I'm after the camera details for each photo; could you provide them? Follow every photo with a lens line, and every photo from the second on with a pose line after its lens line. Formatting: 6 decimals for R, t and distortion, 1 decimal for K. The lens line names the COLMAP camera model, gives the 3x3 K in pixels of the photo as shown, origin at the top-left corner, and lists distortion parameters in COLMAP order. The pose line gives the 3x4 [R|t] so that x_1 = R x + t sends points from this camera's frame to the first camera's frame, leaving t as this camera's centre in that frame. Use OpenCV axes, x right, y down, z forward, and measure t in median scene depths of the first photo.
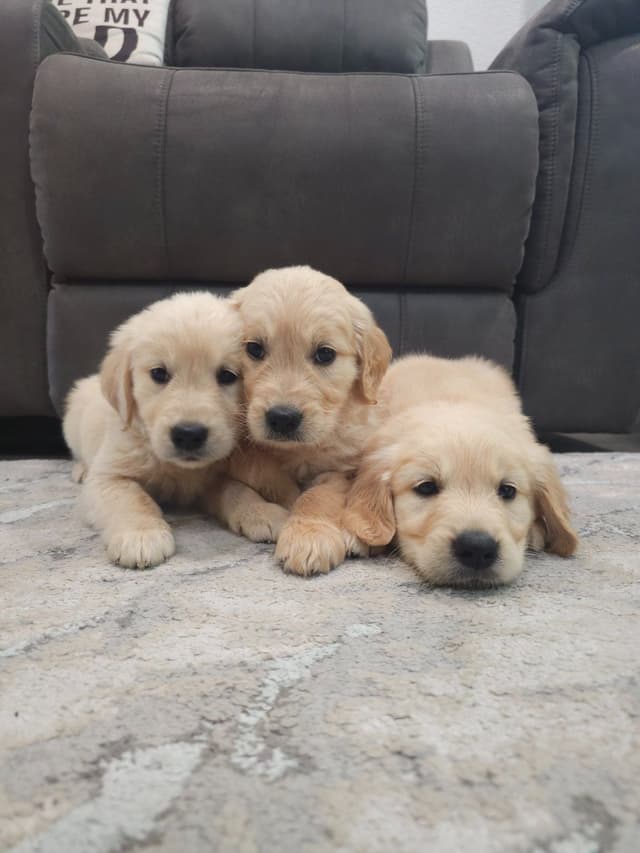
lens RADIAL K [[639.5, 0, 318.0], [0, 639.5, 401.7], [0, 0, 1]] dist [-0.001301, -0.006504]
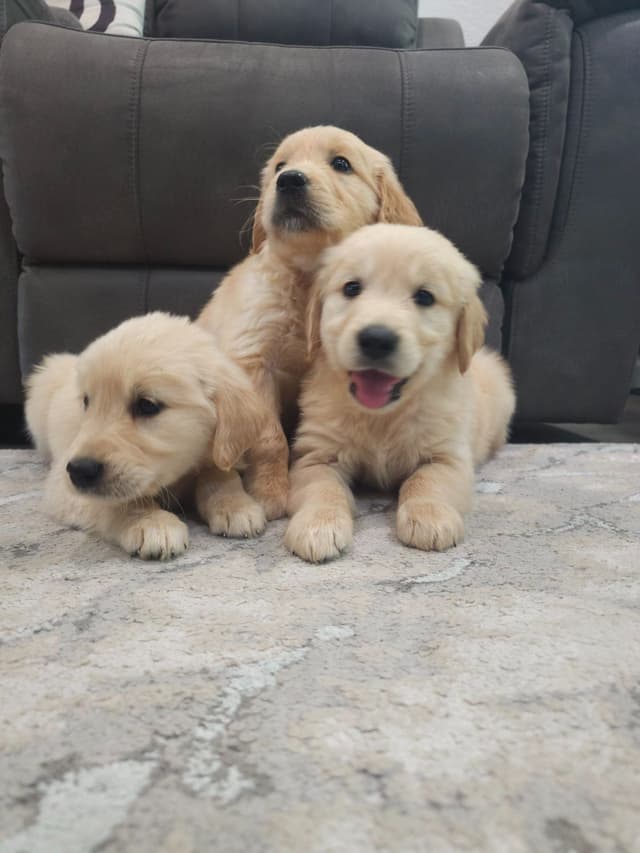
lens RADIAL K [[639.7, 0, 321.5], [0, 639.7, 411.4], [0, 0, 1]] dist [0.003064, -0.012688]
pose [[0.999786, 0.002691, 0.020503, 0.029967], [-0.003394, 0.999405, 0.034331, -0.004127], [-0.020398, -0.034393, 0.999200, 0.059321]]
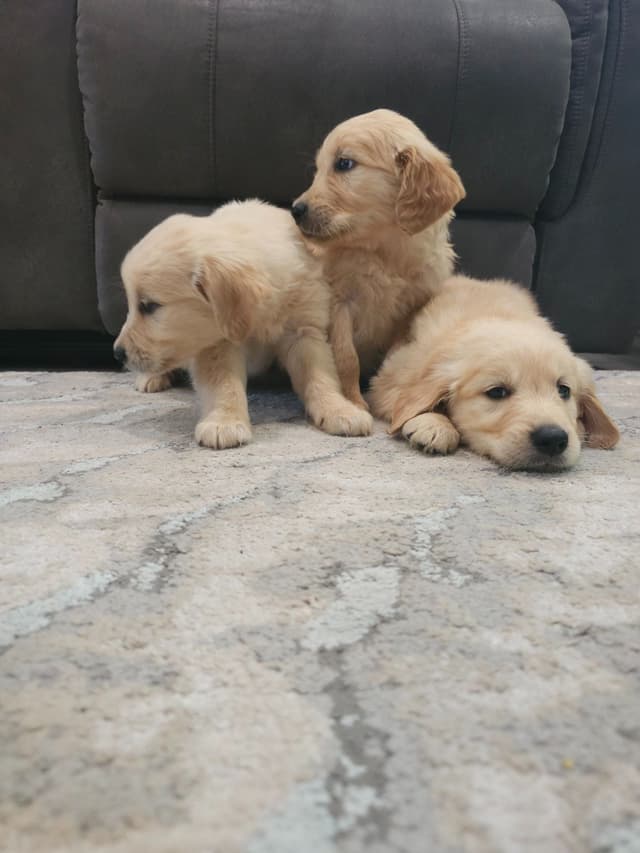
lens RADIAL K [[639.7, 0, 321.5], [0, 639.7, 411.4], [0, 0, 1]] dist [0.003064, -0.012688]
pose [[0.997864, 0.005973, 0.065049, -0.294564], [-0.014598, 0.991017, 0.132940, 0.024650], [-0.063671, -0.133605, 0.988987, -0.189672]]
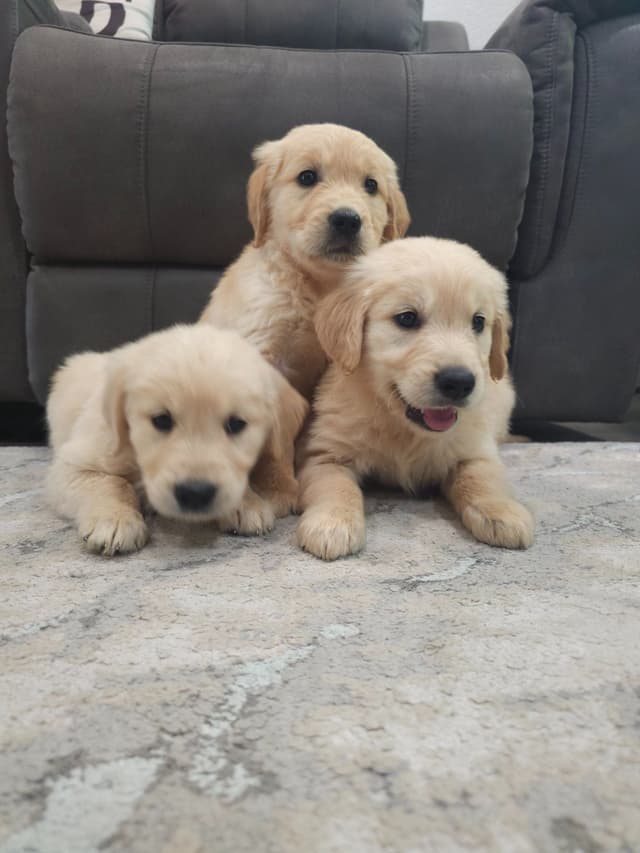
lens RADIAL K [[640.6, 0, 322.4], [0, 640.6, 397.7], [0, 0, 1]] dist [-0.004497, -0.006976]
pose [[0.999883, 0.005511, 0.014268, 0.028192], [-0.005732, 0.999863, 0.015529, -0.004376], [-0.014181, -0.015608, 0.999778, 0.052315]]
